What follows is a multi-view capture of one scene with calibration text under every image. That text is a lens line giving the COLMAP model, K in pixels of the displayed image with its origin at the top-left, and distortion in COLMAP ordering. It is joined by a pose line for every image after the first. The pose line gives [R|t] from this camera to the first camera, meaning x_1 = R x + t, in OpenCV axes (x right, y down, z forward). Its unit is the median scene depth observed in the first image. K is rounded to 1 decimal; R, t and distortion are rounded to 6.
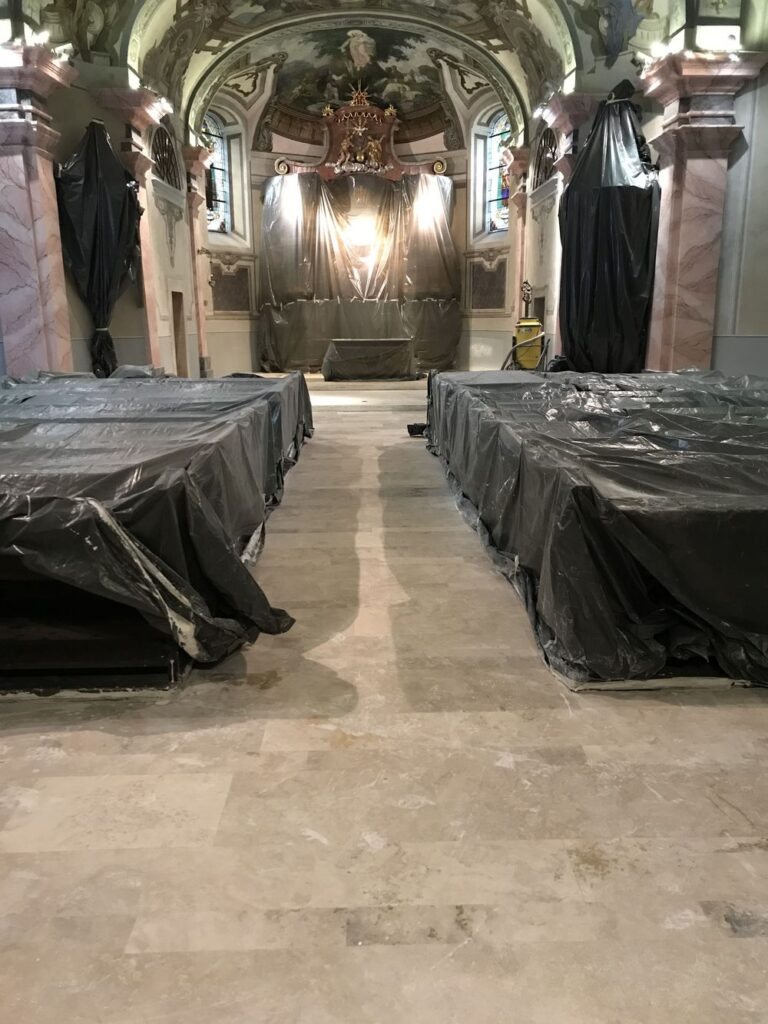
lens RADIAL K [[825.9, 0, 384.7], [0, 825.9, 510.7], [0, 0, 1]] dist [0.006711, -0.008753]
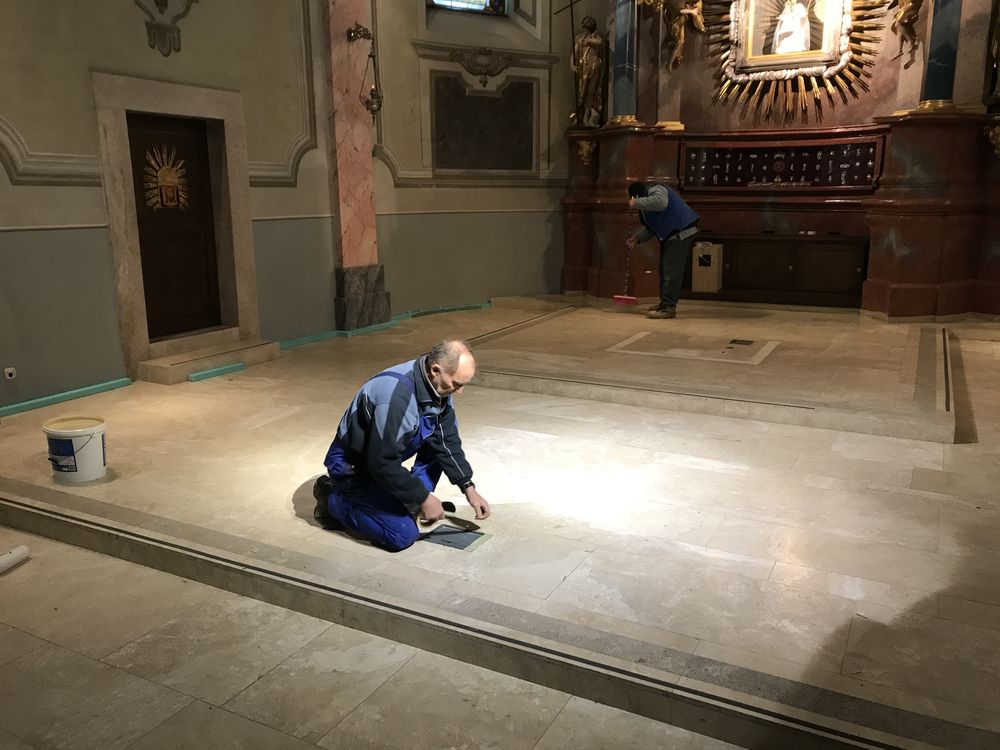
lens RADIAL K [[806.6, 0, 496.2], [0, 806.6, 381.1], [0, 0, 1]] dist [0.006711, -0.008753]
pose [[0.869814, 0.115963, -0.479558, 0.065906], [-0.115945, 0.992809, 0.029775, -0.129374], [0.479563, 0.029703, 0.877005, 0.574721]]
